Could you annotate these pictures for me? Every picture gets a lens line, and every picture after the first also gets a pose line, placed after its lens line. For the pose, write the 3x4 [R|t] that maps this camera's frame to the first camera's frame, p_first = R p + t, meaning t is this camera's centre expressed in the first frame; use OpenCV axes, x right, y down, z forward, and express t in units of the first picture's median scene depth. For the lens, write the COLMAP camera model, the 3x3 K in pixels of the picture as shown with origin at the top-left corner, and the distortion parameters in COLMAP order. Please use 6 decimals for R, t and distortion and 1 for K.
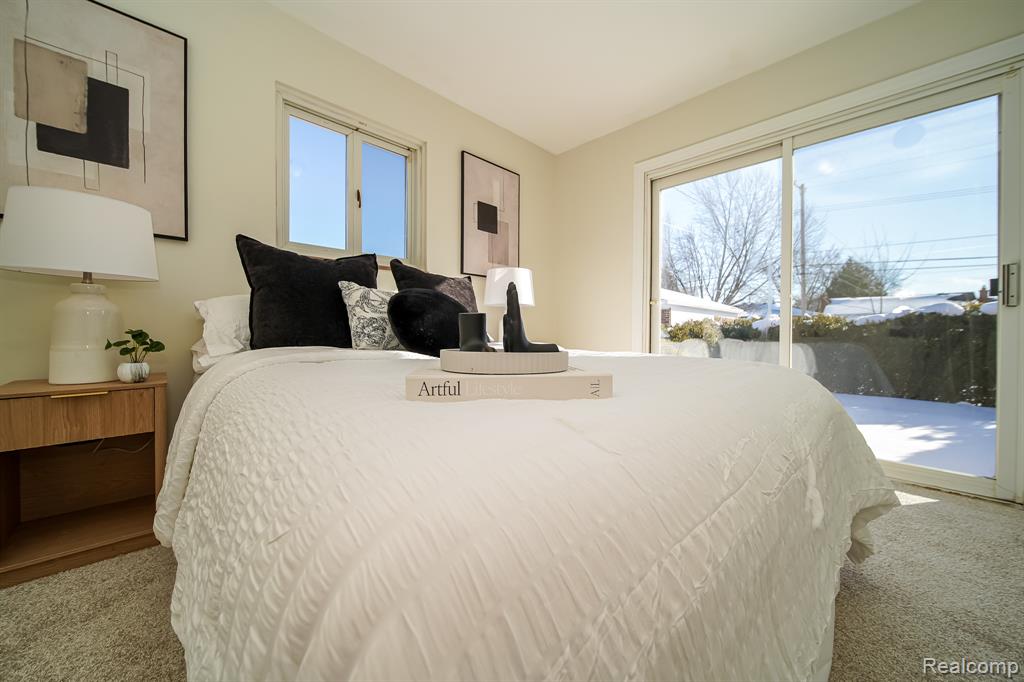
lens RADIAL K [[342.4, 0, 514.3], [0, 342.4, 341.1], [0, 0, 1]] dist [-0.014551, 0.000309]
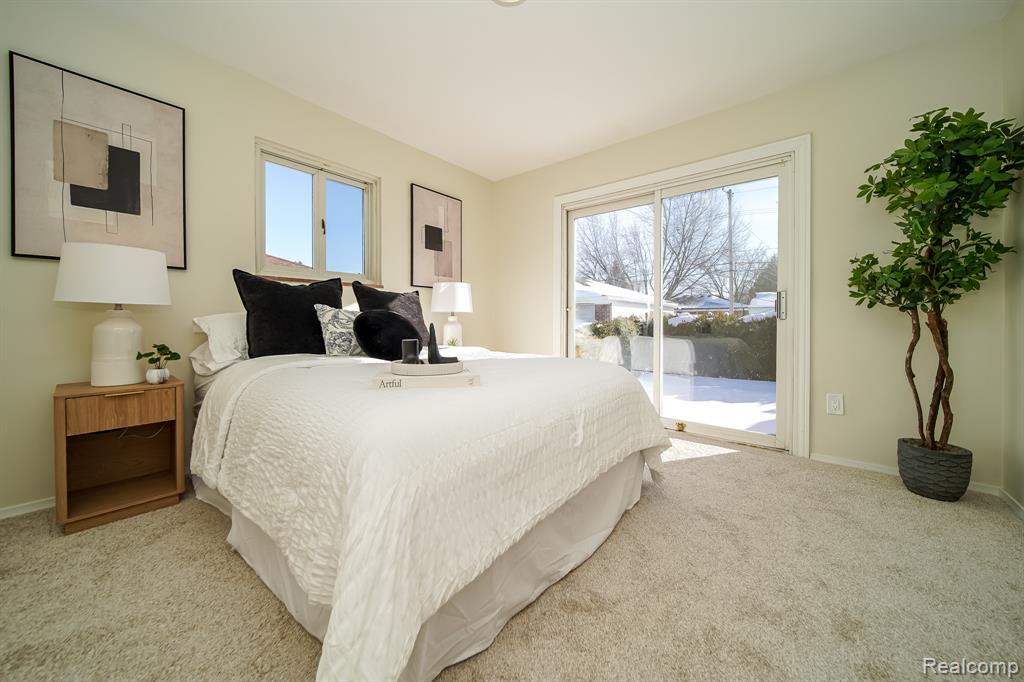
lens RADIAL K [[342.4, 0, 509.3], [0, 342.4, 326.8], [0, 0, 1]] dist [-0.014551, 0.000309]
pose [[0.993901, -0.006244, 0.110096, 0.089894], [0.007855, 0.999868, -0.014204, -0.056260], [-0.109993, 0.014982, 0.993819, -0.377139]]
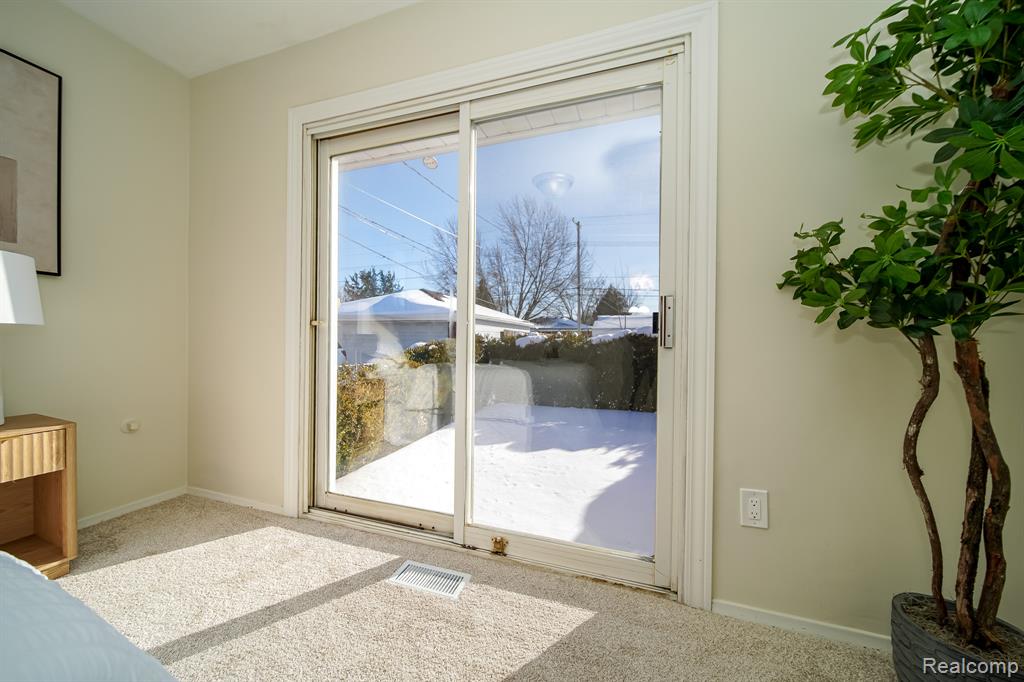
lens RADIAL K [[342.4, 0, 498.6], [0, 342.4, 342.0], [0, 0, 1]] dist [-0.014551, 0.000309]
pose [[0.896781, 0.000801, 0.442474, 0.747548], [0.008767, 0.999770, -0.019577, -0.104042], [-0.442388, 0.021435, 0.896568, 0.444903]]
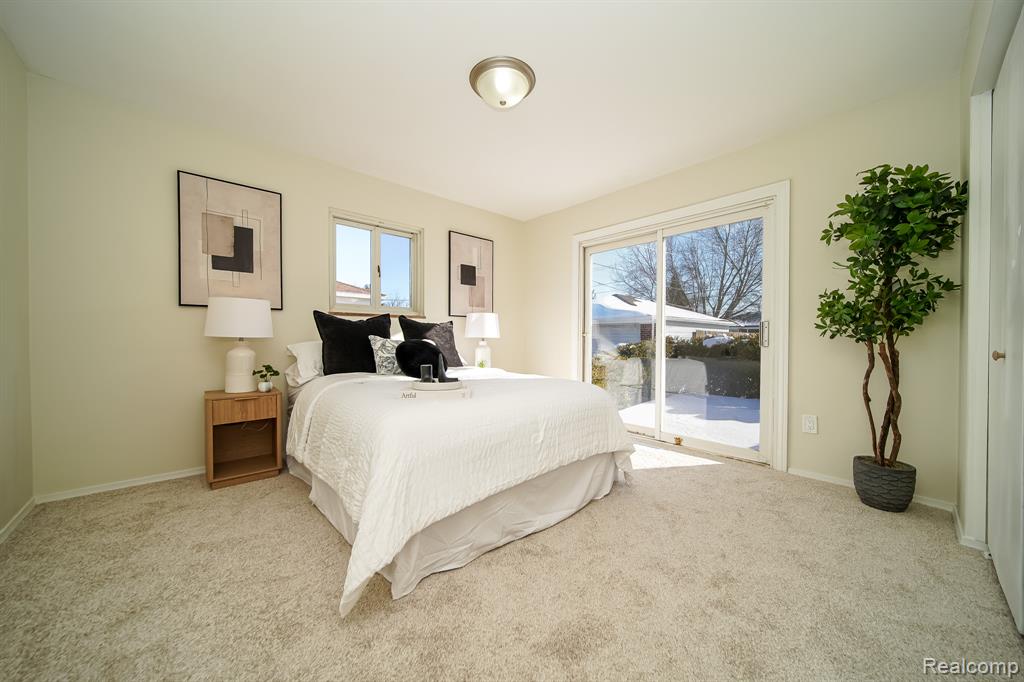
lens RADIAL K [[342.4, 0, 520.5], [0, 342.4, 339.5], [0, 0, 1]] dist [-0.014551, 0.000309]
pose [[0.999858, -0.003044, -0.016588, 0.282816], [0.002573, 0.999595, -0.028354, -0.093011], [0.016668, 0.028308, 0.999460, -0.711166]]
